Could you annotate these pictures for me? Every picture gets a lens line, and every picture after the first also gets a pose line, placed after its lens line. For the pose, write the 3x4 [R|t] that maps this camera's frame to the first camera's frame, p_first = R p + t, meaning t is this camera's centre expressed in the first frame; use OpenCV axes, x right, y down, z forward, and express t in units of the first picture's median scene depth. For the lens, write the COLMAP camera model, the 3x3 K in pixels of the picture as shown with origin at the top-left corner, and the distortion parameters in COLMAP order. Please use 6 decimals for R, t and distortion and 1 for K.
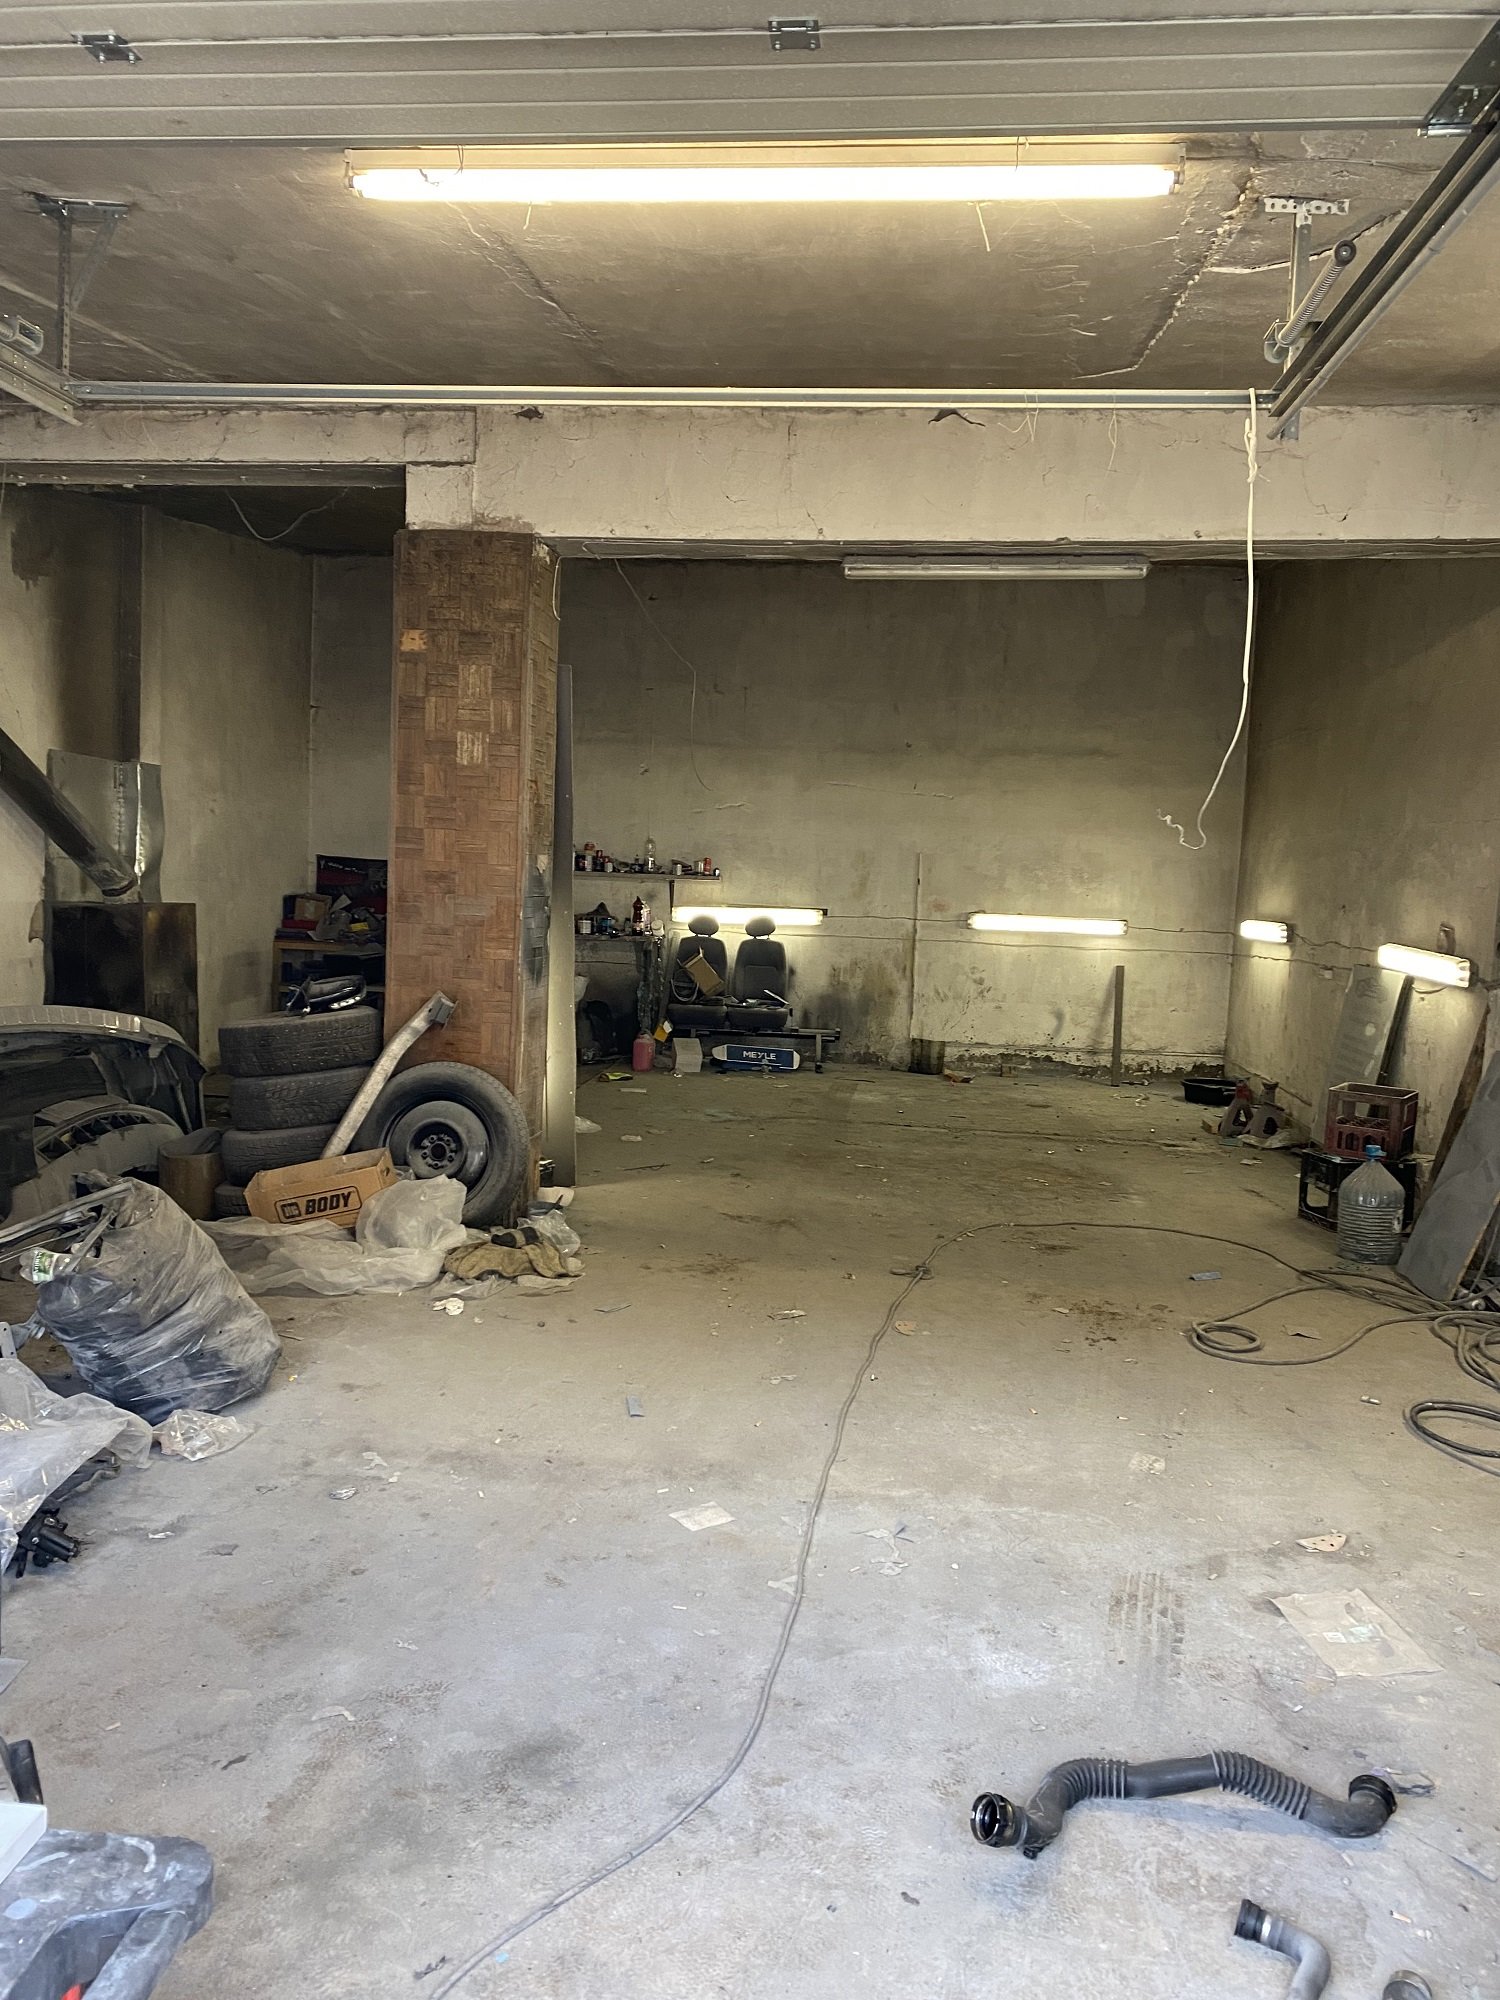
lens RADIAL K [[1532.4, 0, 745.4], [0, 1532.4, 1017.3], [0, 0, 1]] dist [0.055543, -0.081443]
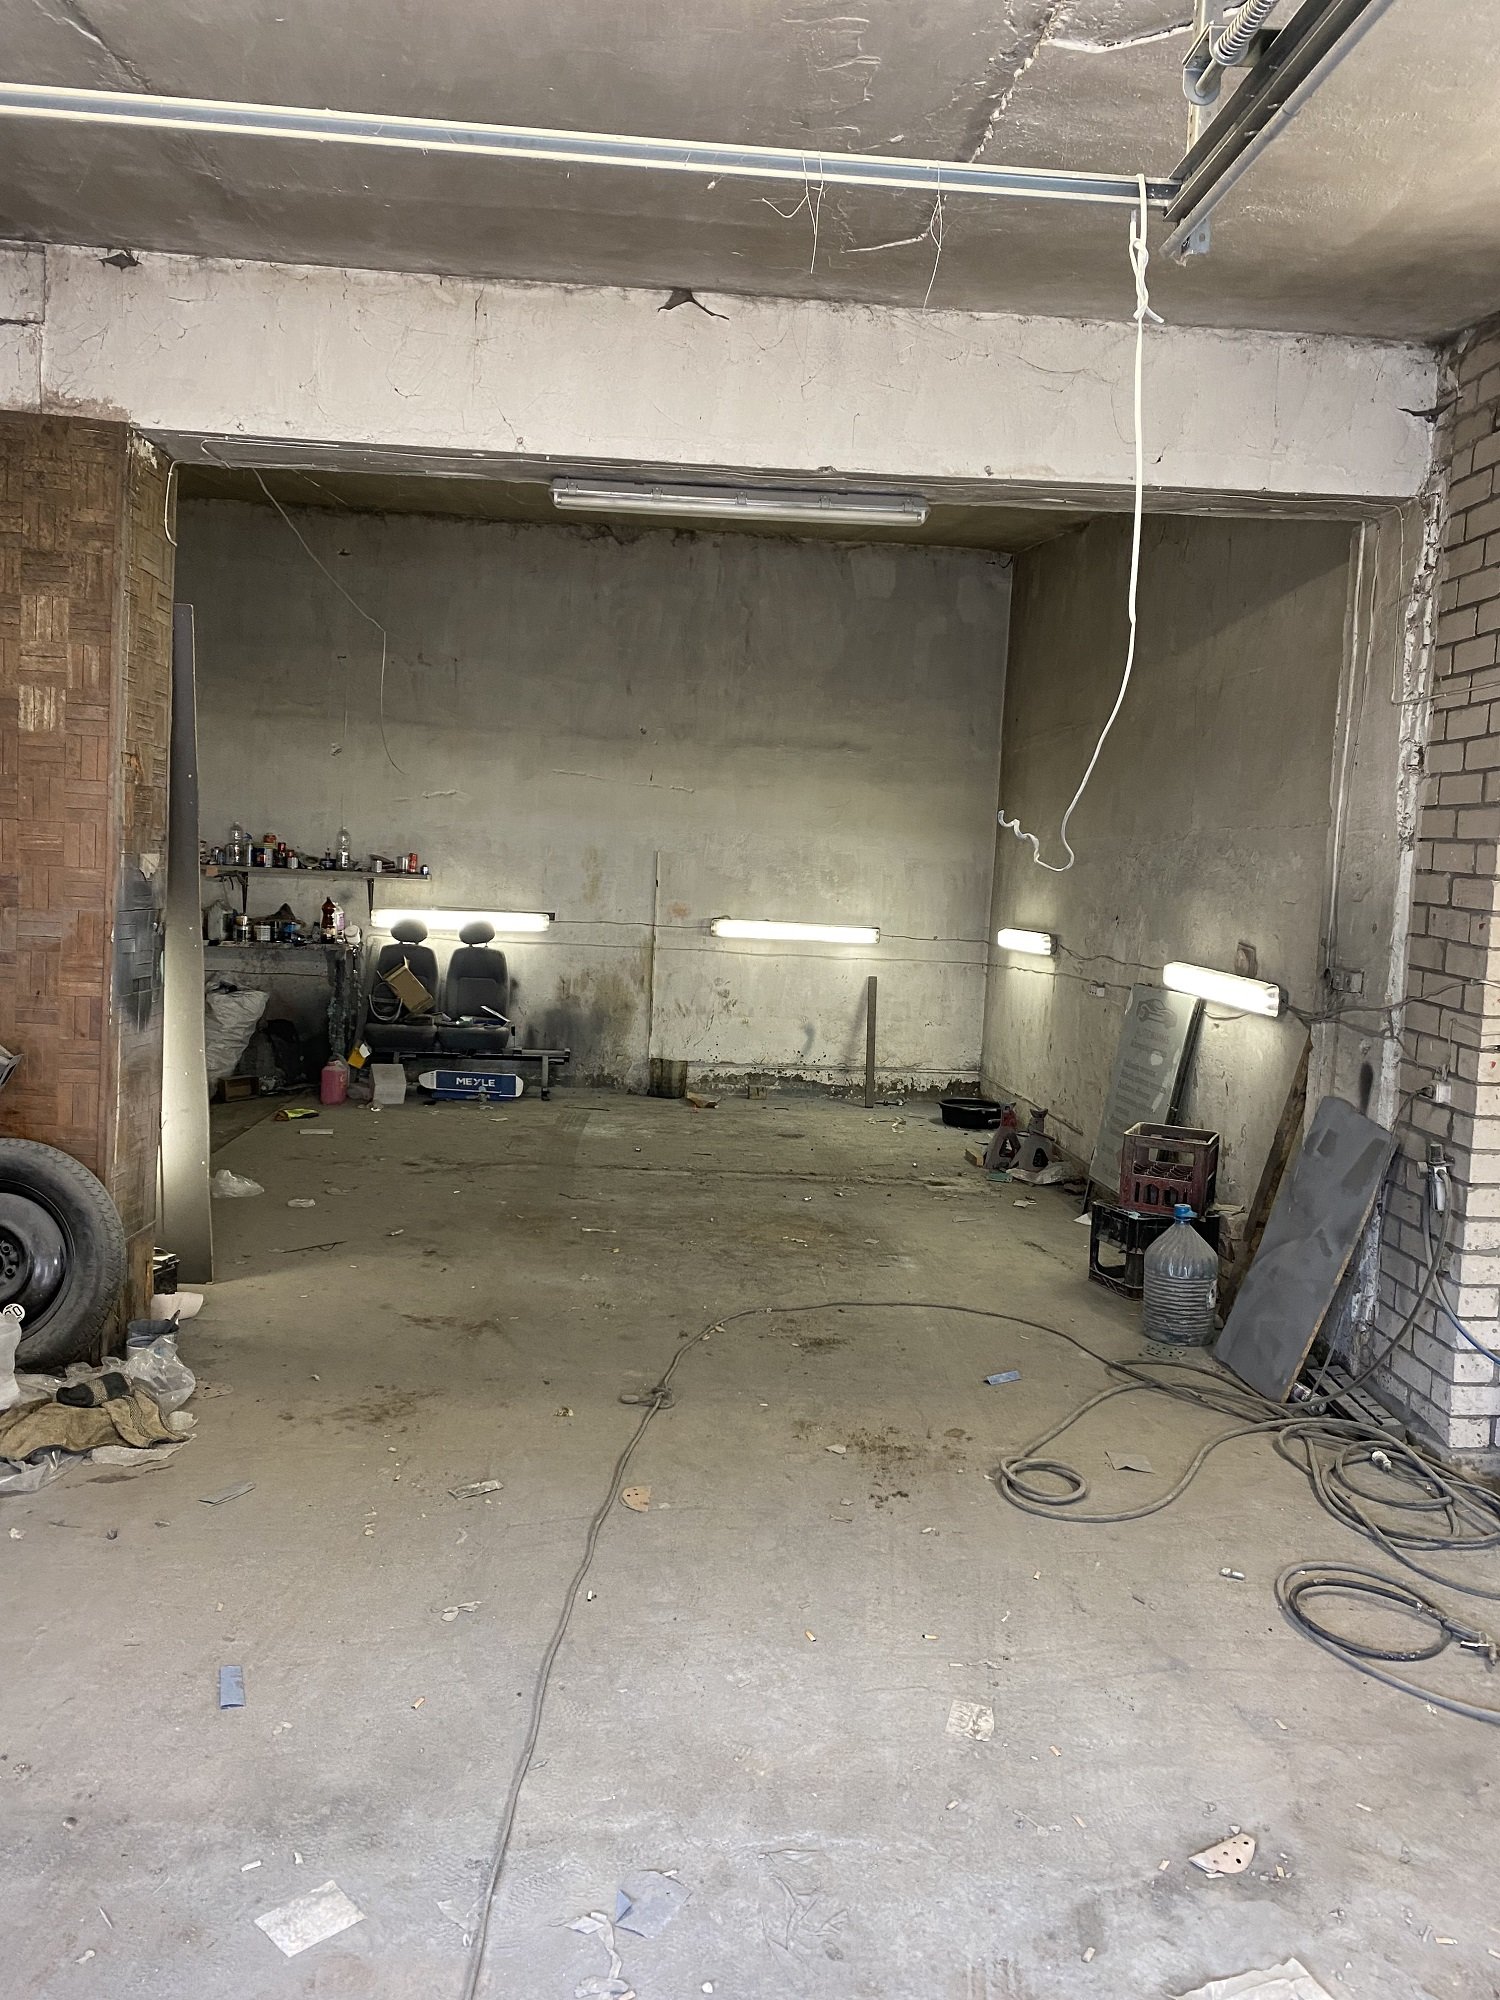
lens RADIAL K [[1532.4, 0, 771.2], [0, 1532.4, 1004.9], [0, 0, 1]] dist [0.055543, -0.081443]
pose [[0.982886, -0.007715, 0.184055, 0.027485], [0.008348, 0.999962, -0.002663, -0.029011], [-0.184027, 0.004154, 0.982912, 0.213101]]
